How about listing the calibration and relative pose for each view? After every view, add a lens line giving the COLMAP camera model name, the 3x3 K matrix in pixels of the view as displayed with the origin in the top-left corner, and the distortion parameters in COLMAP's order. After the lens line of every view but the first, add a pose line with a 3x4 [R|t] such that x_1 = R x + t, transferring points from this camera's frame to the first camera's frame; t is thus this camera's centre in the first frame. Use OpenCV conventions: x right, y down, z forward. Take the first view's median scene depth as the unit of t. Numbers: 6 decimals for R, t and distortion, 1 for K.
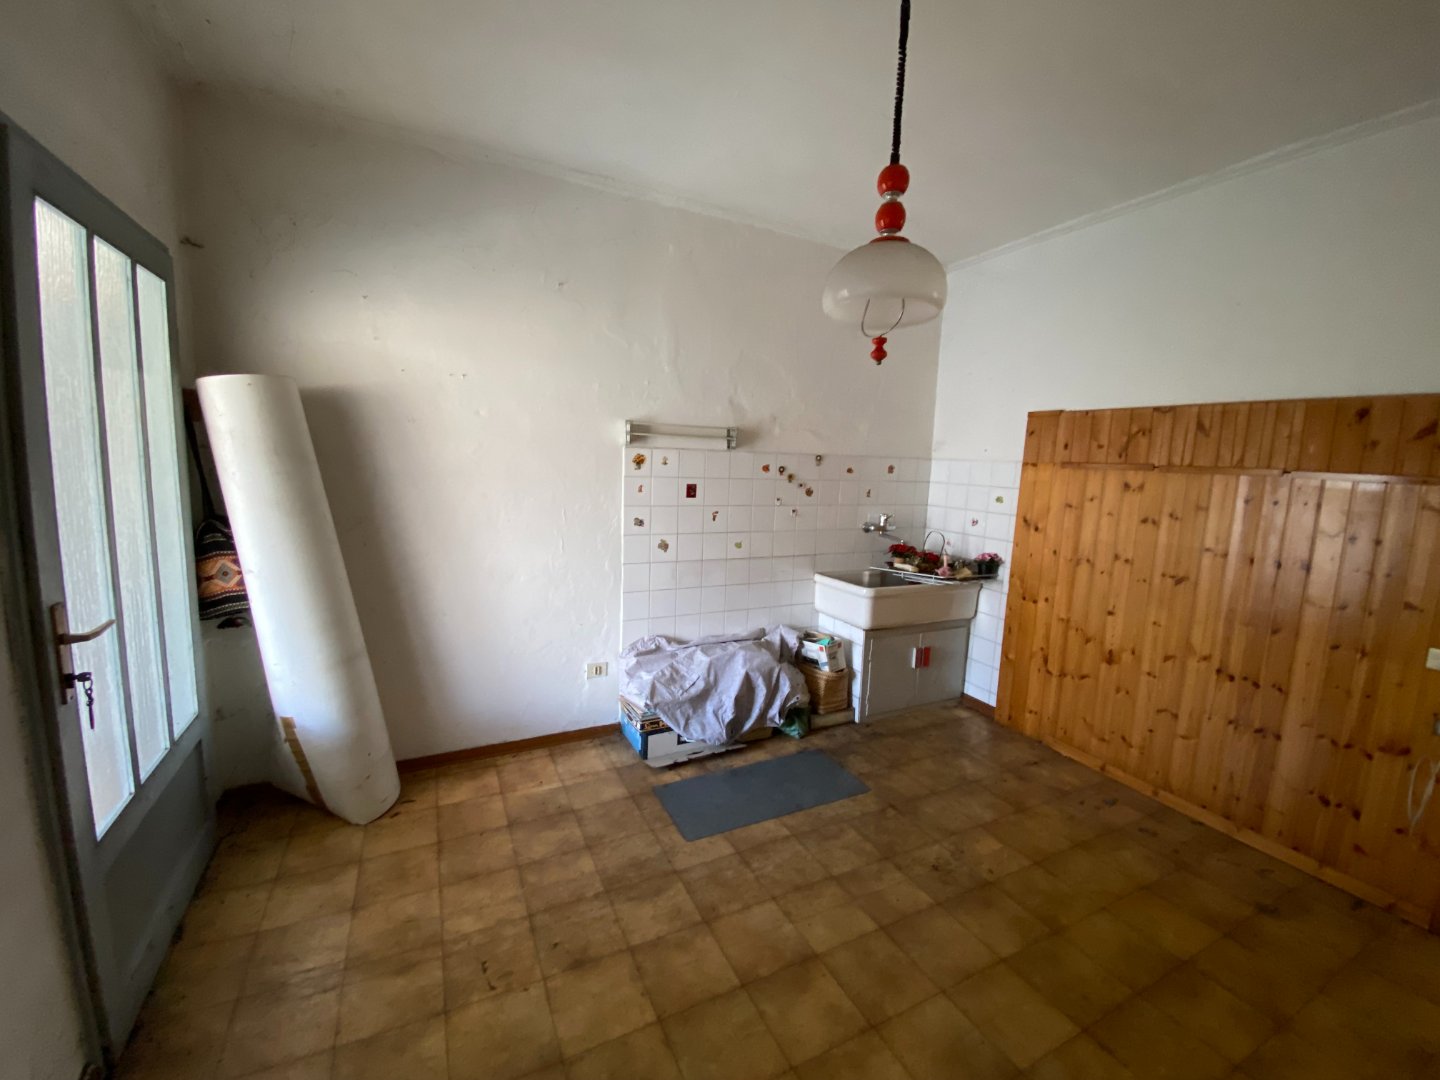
lens RADIAL K [[581.2, 0, 719.0], [0, 581.2, 534.5], [0, 0, 1]] dist [0.015183, -0.018410]
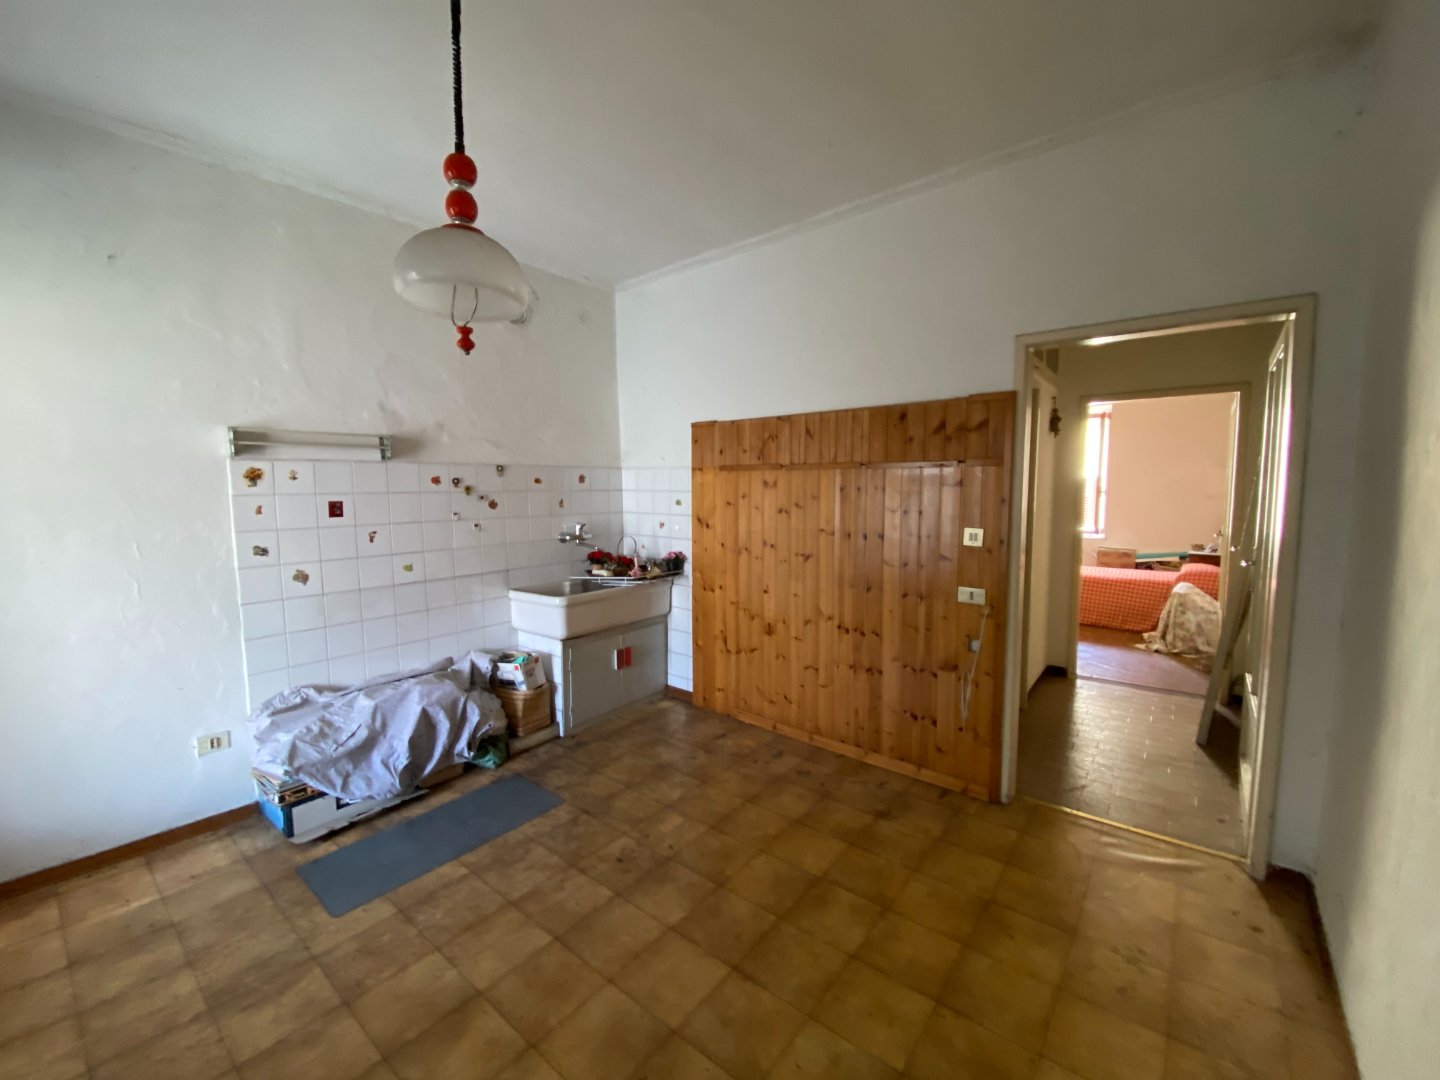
lens RADIAL K [[581.2, 0, 725.6], [0, 581.2, 533.5], [0, 0, 1]] dist [0.015183, -0.018410]
pose [[0.903607, -0.076463, 0.421482, 0.134593], [0.091764, 0.995651, -0.016106, 0.034070], [-0.418418, 0.053231, 0.906694, -0.026023]]
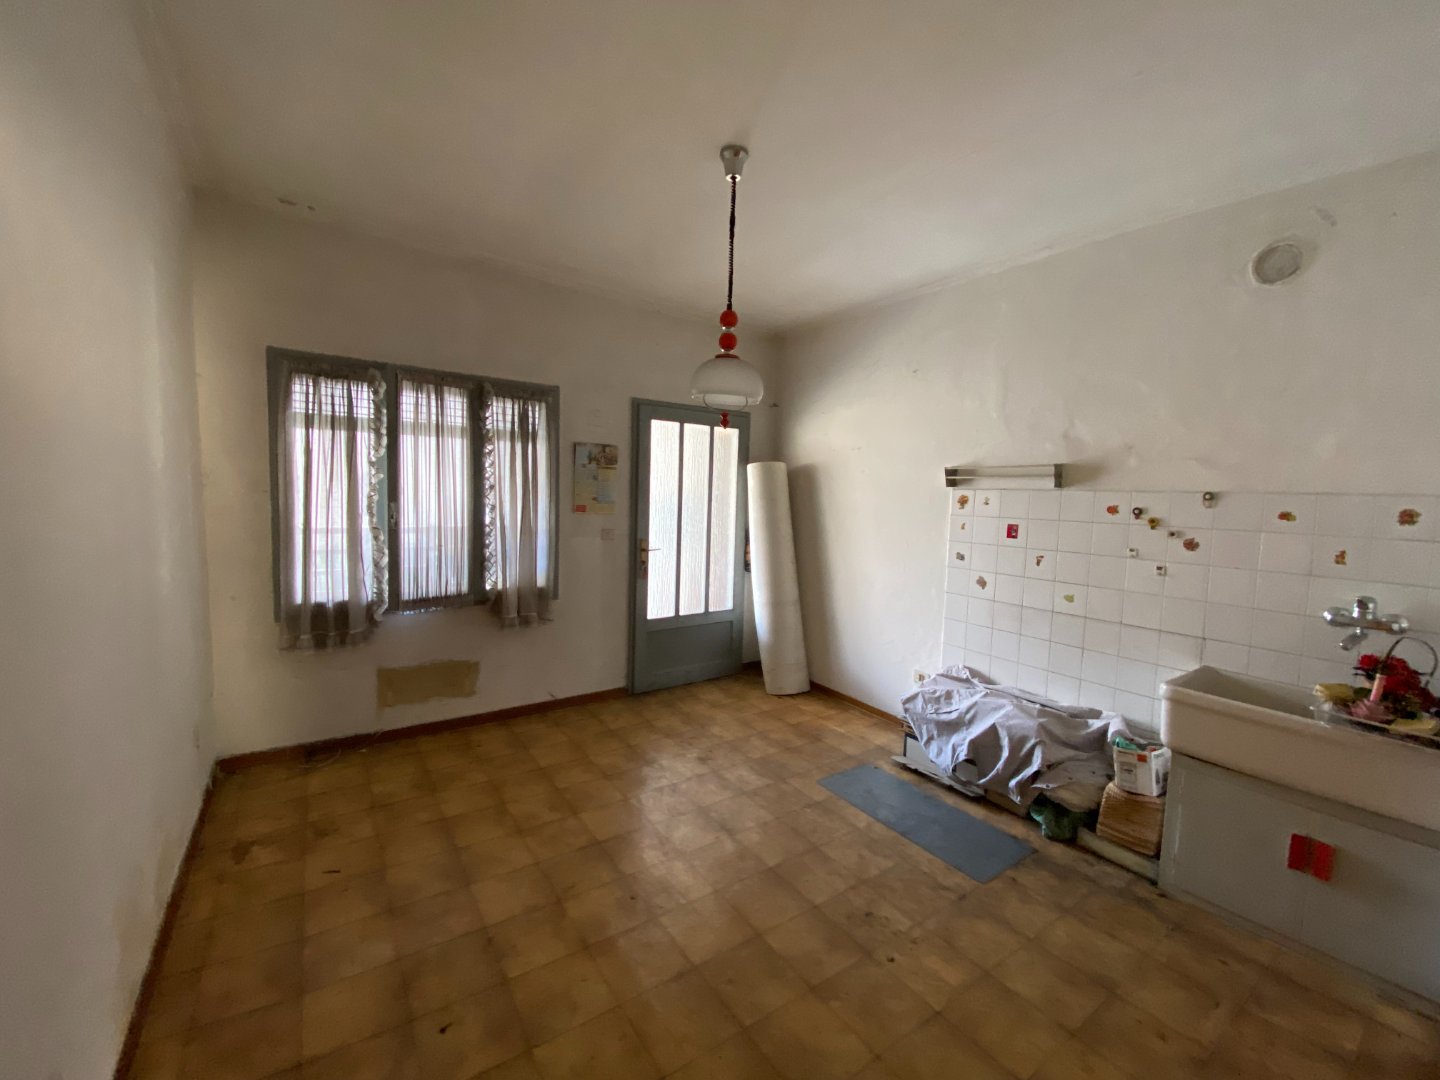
lens RADIAL K [[581.2, 0, 722.2], [0, 581.2, 542.1], [0, 0, 1]] dist [0.015183, -0.018410]
pose [[0.134423, 0.049070, -0.989708, 1.097048], [-0.152525, 0.987895, 0.028264, -0.013109], [0.979115, 0.147156, 0.140280, 0.480664]]
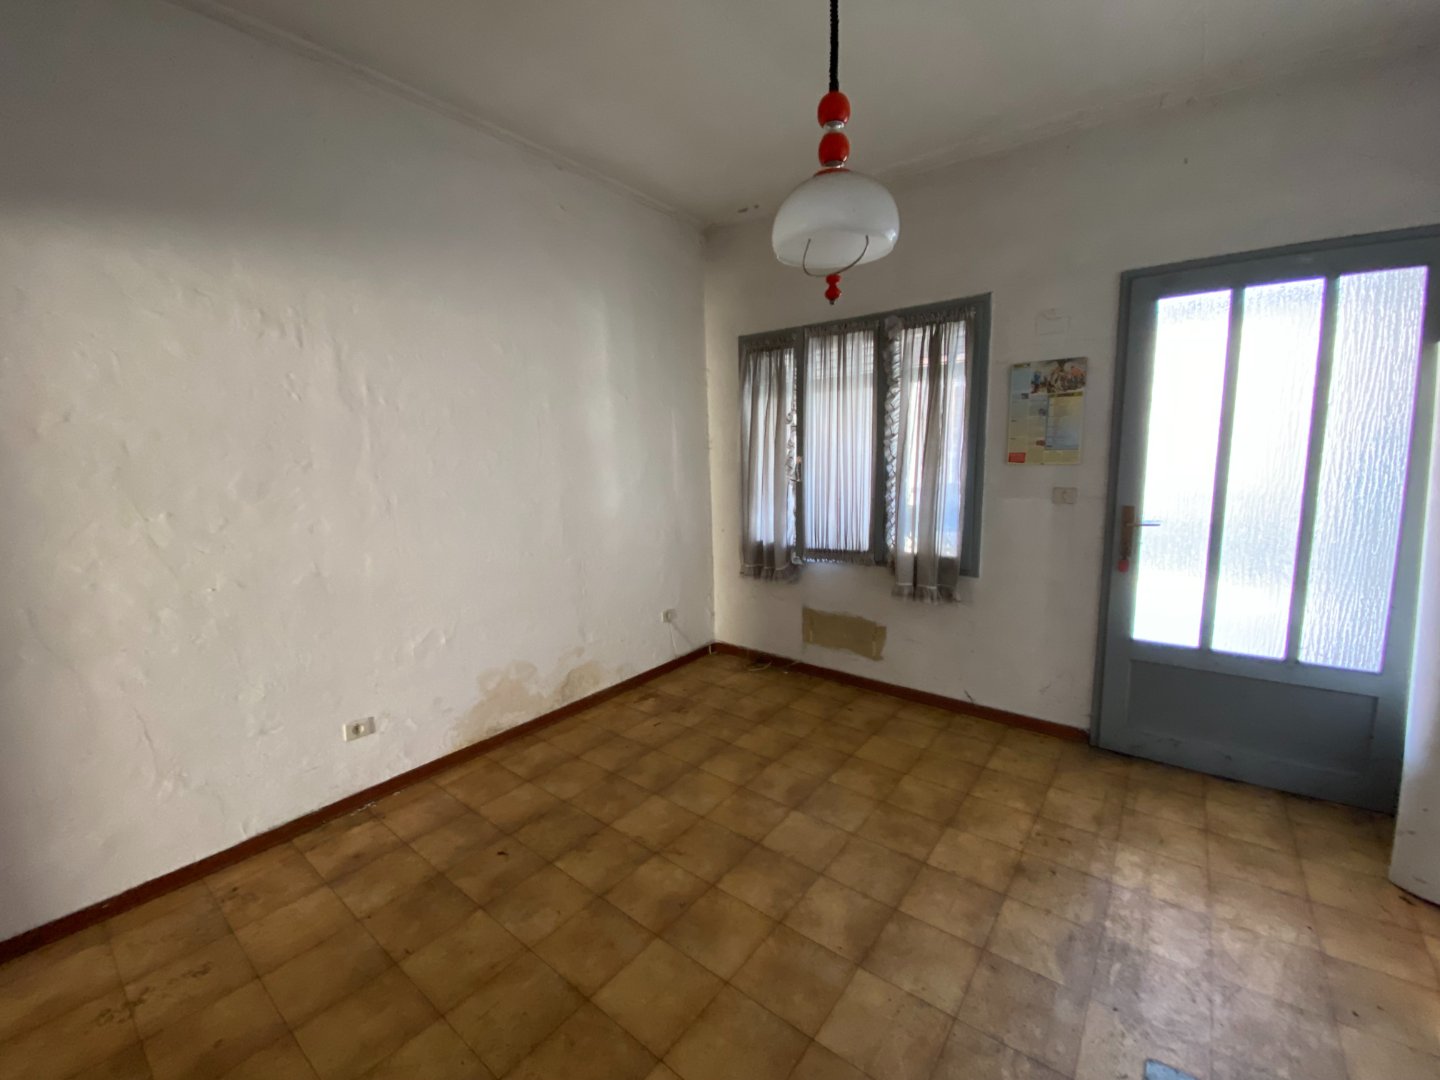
lens RADIAL K [[581.2, 0, 707.6], [0, 581.2, 538.9], [0, 0, 1]] dist [0.015183, -0.018410]
pose [[-0.910545, 0.037321, -0.411722, 0.515017], [-0.070285, 0.967443, 0.243135, -0.078621], [0.407392, 0.250323, -0.878277, 1.089490]]
